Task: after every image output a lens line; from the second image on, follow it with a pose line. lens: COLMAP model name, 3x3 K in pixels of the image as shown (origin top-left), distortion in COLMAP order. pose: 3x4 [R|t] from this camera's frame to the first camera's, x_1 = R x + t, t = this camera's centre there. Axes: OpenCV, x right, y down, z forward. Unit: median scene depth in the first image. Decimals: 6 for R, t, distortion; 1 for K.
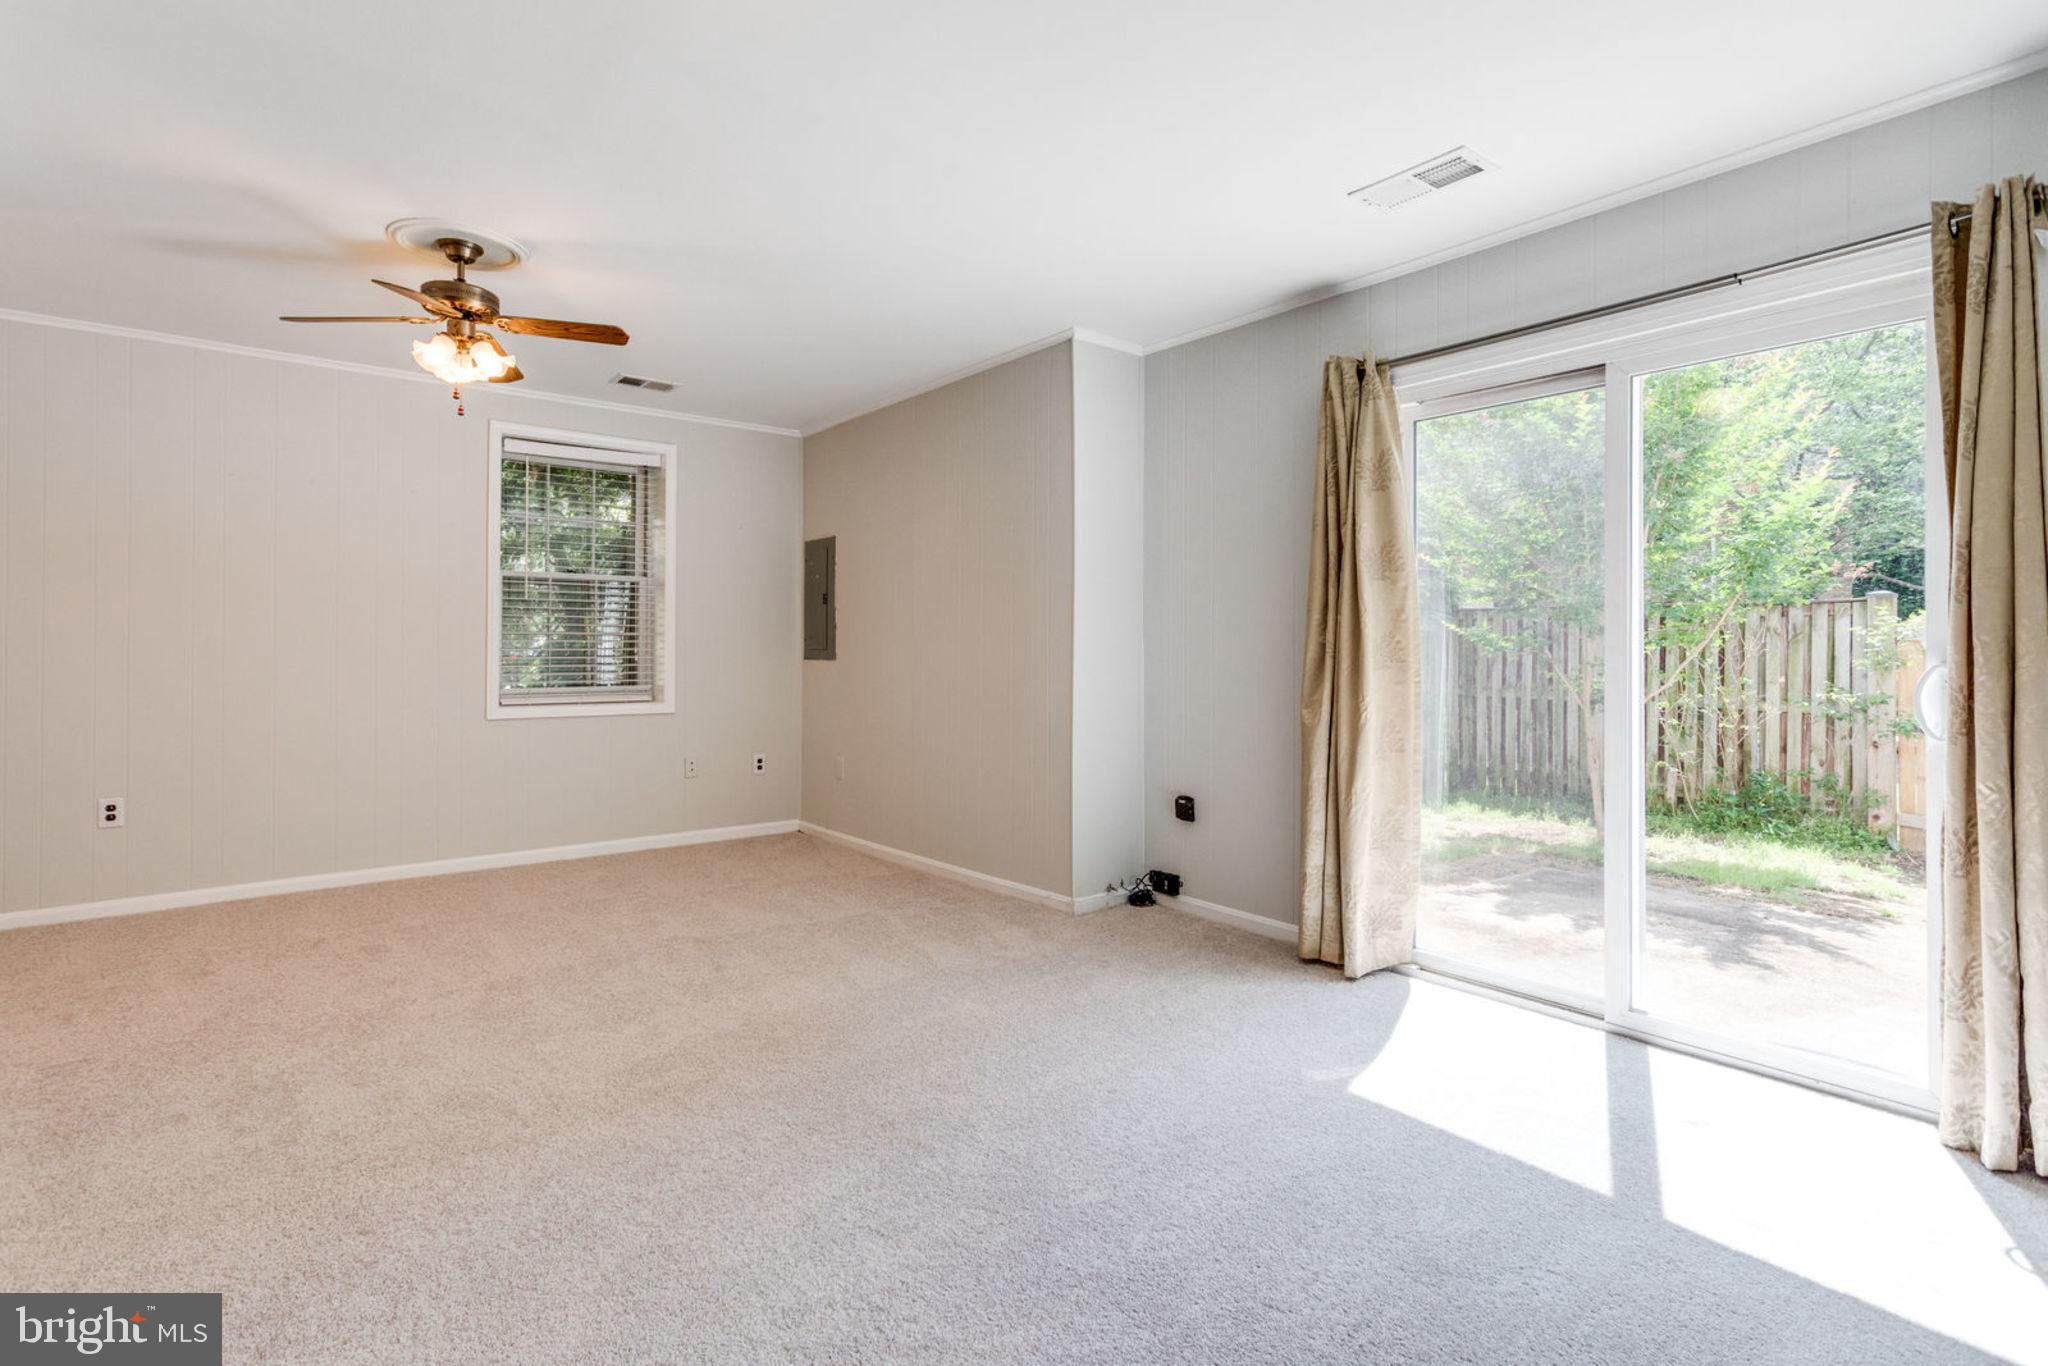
lens RADIAL K [[980.9, 0, 1027.8], [0, 980.9, 651.2], [0, 0, 1]] dist [0.000597, 0.000724]
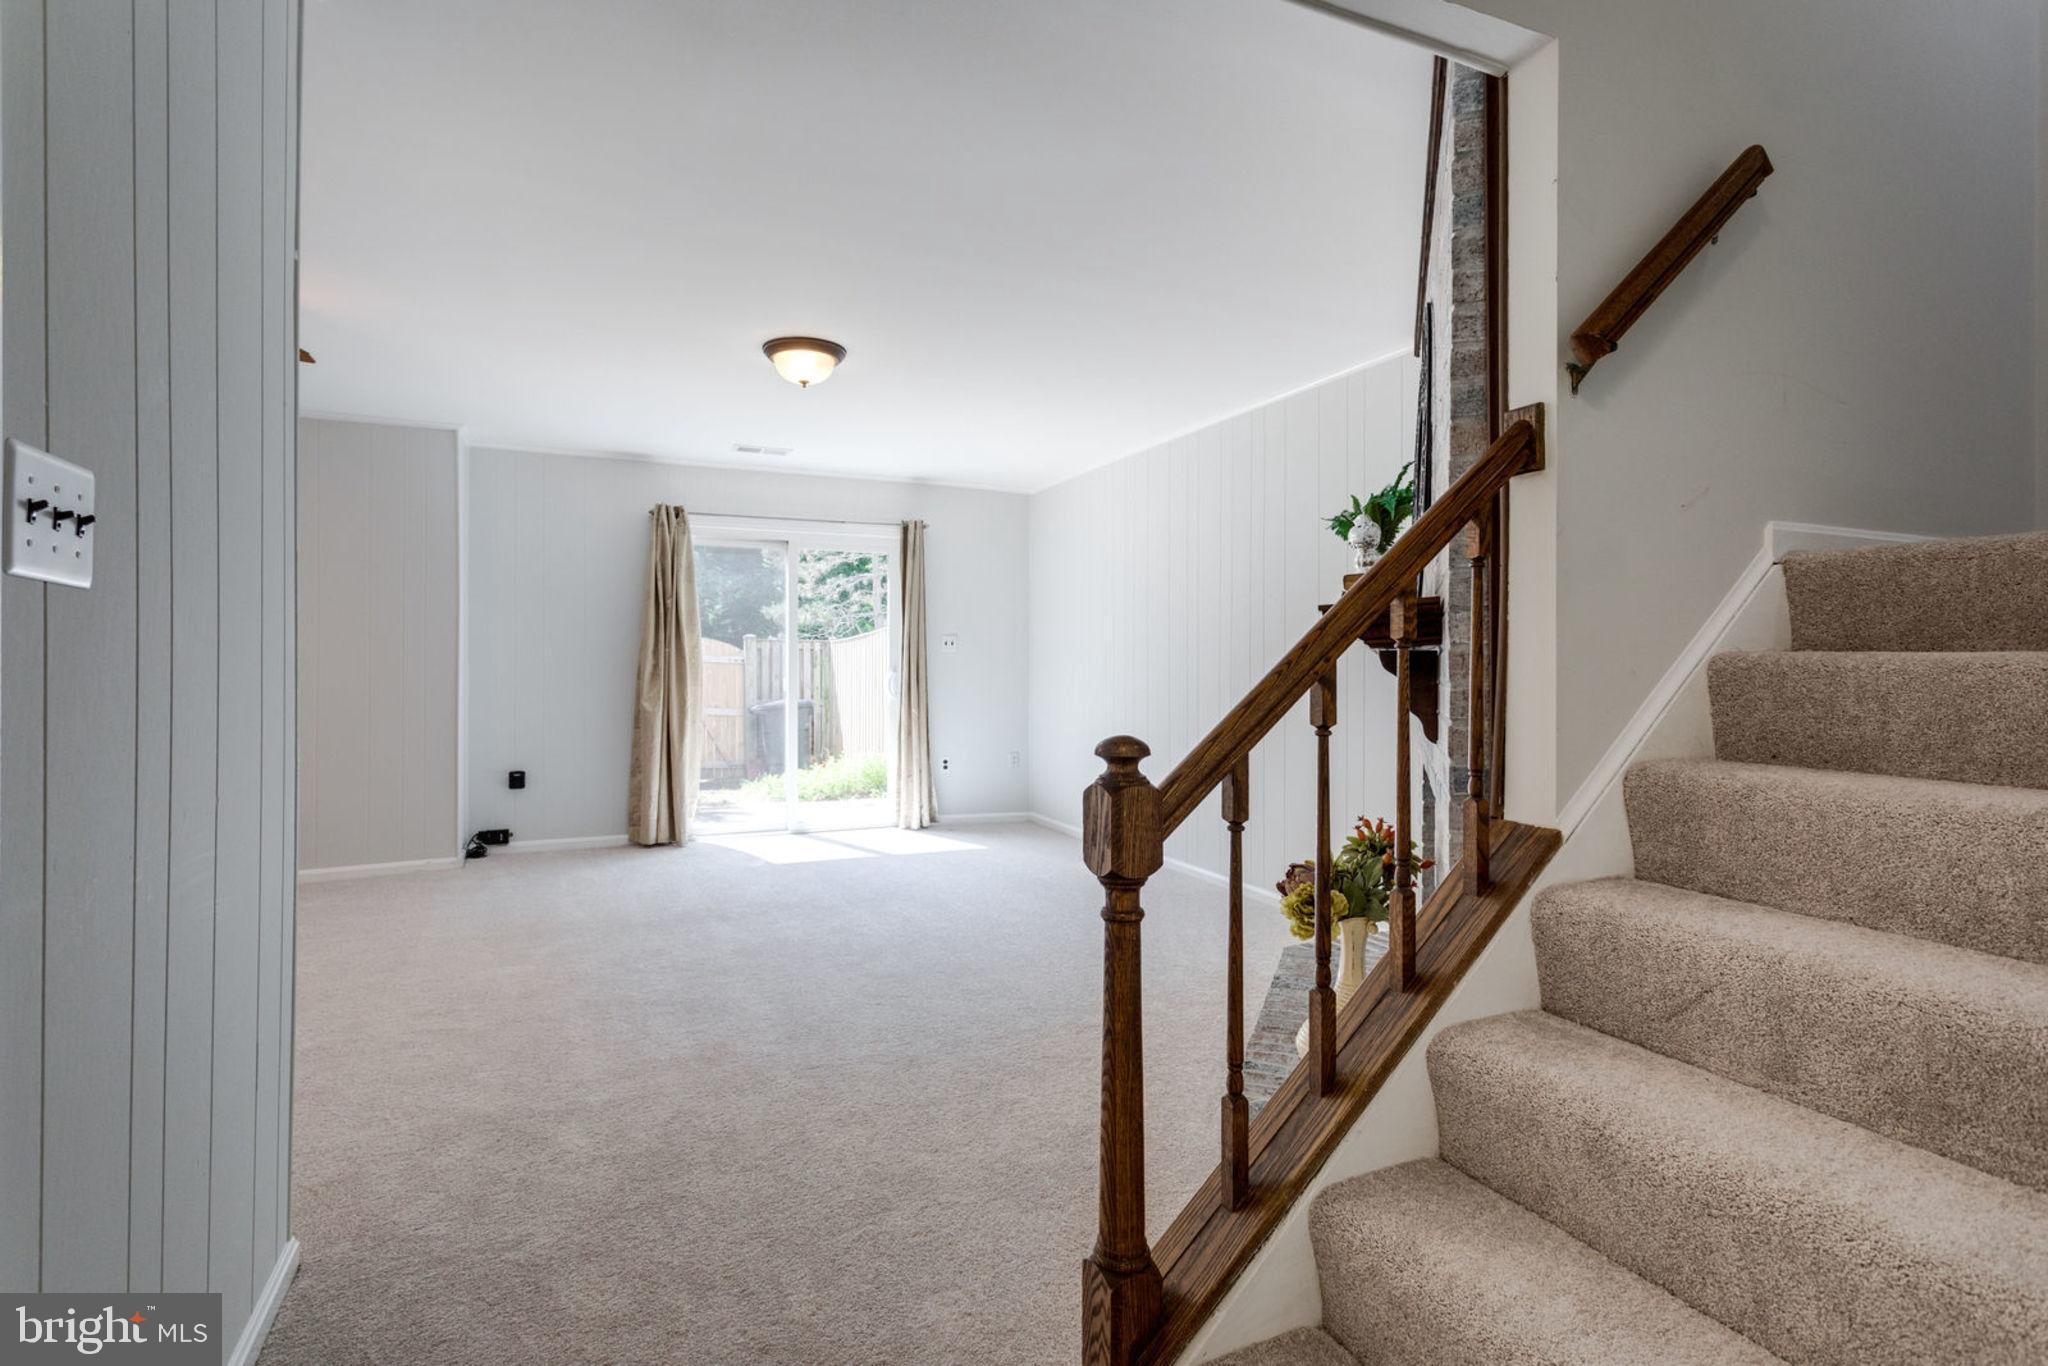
lens RADIAL K [[952.2, 0, 997.0], [0, 952.2, 659.5], [0, 0, 1]] dist [0.001577, 0.000453]
pose [[0.271924, 0.003733, 0.962311, -1.153126], [0.001711, 0.999989, -0.004363, -0.007282], [-0.962317, 0.002832, 0.271915, -0.049959]]
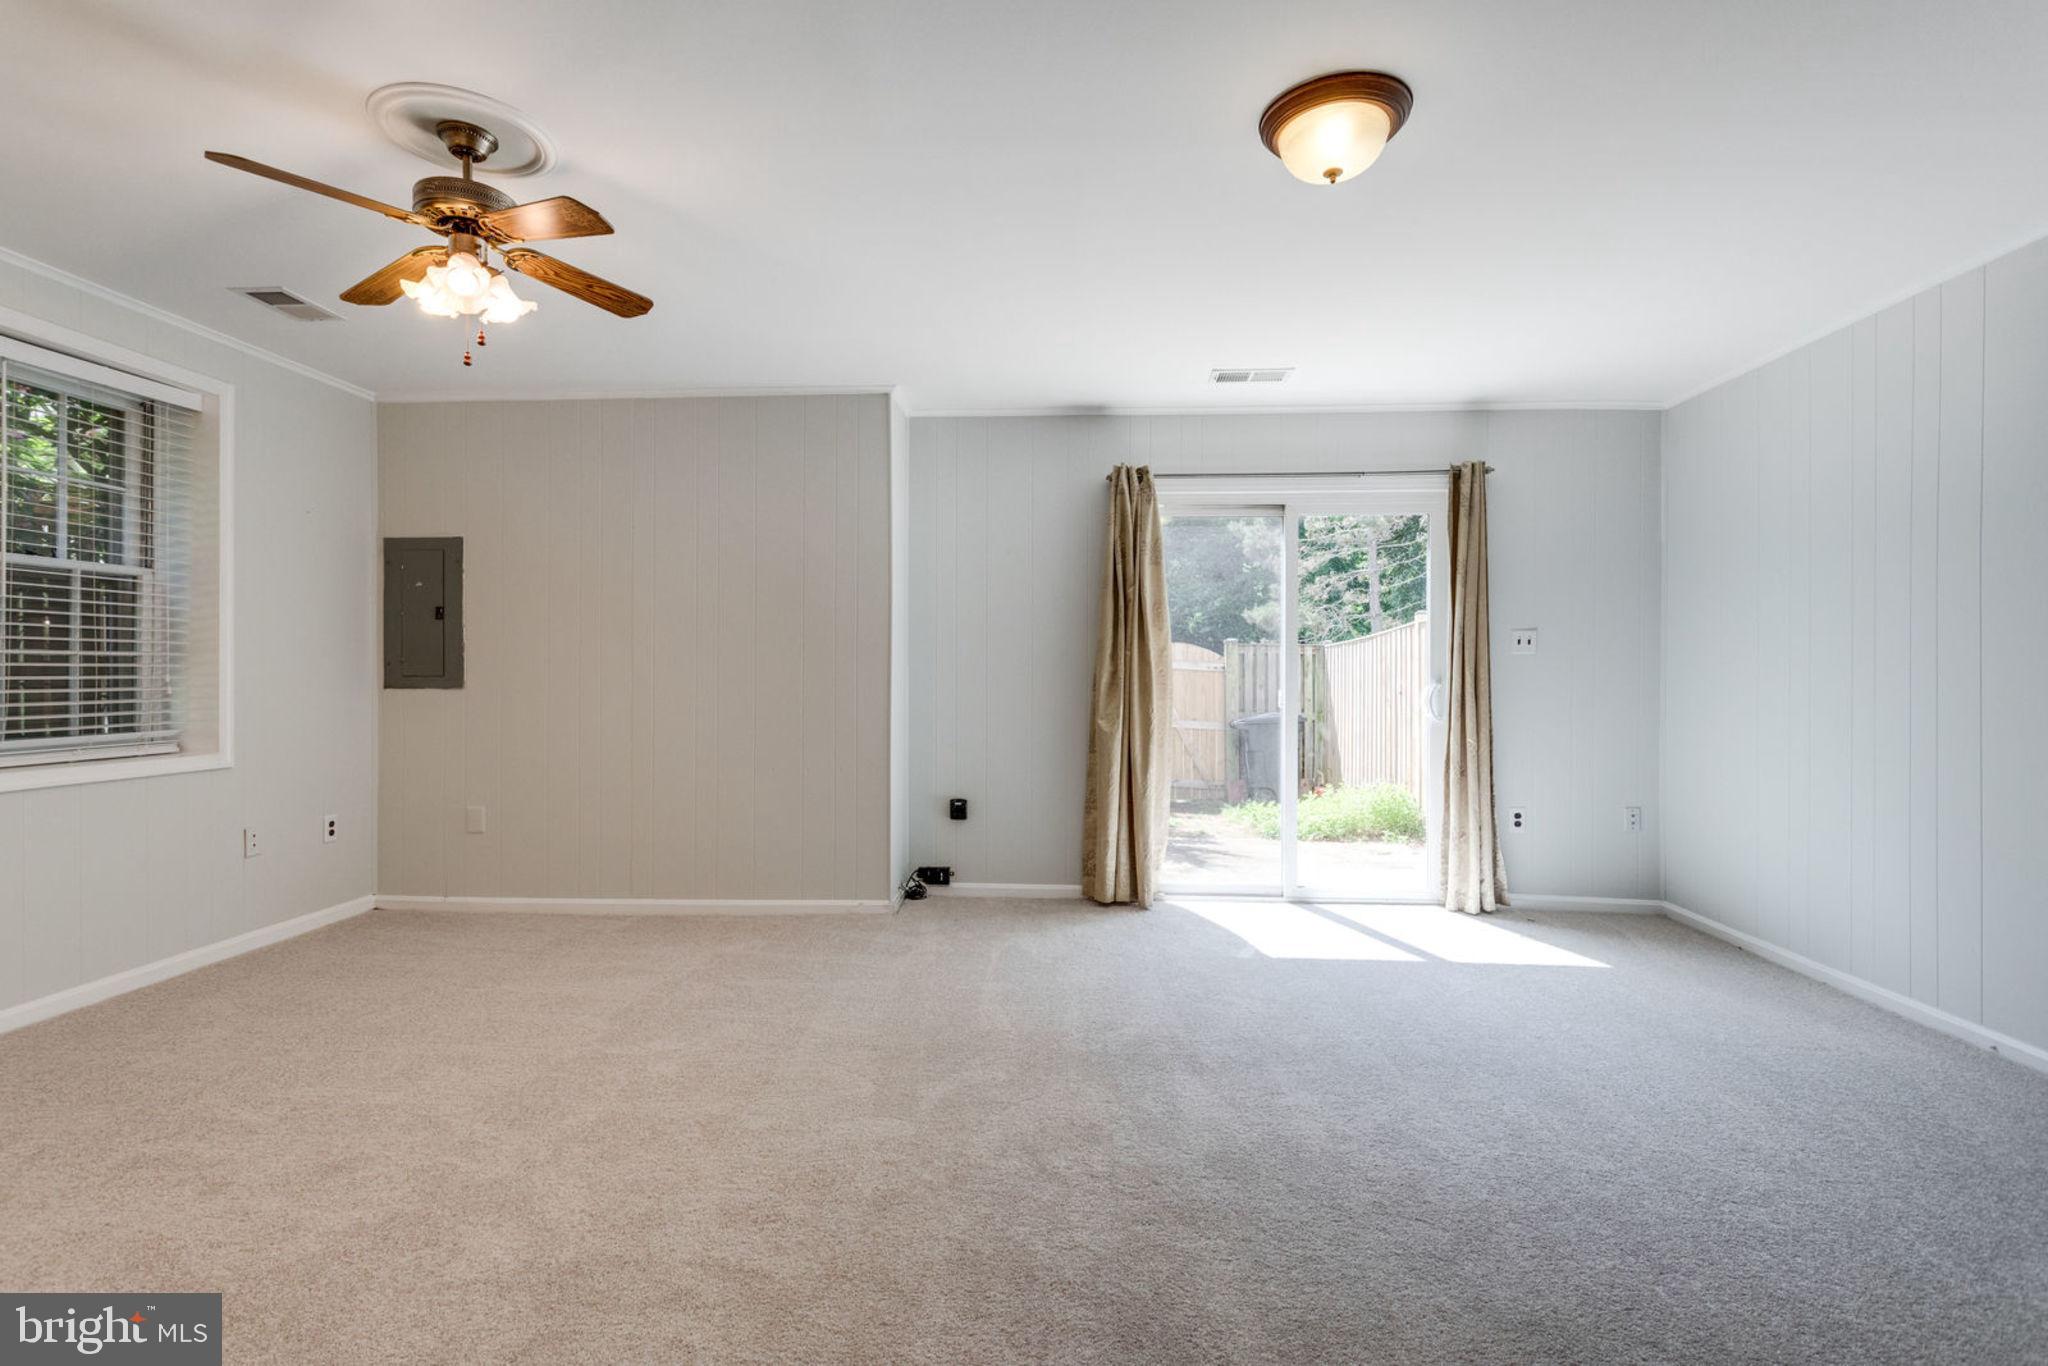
lens RADIAL K [[963.6, 0, 1024.0], [0, 963.6, 683.0], [0, 0, 1]] dist [-0.000091, 0.001024]
pose [[0.673804, -0.008716, 0.738858, -0.764993], [0.000923, 0.999940, 0.010954, -0.006565], [-0.738909, -0.006699, 0.673772, 0.183138]]
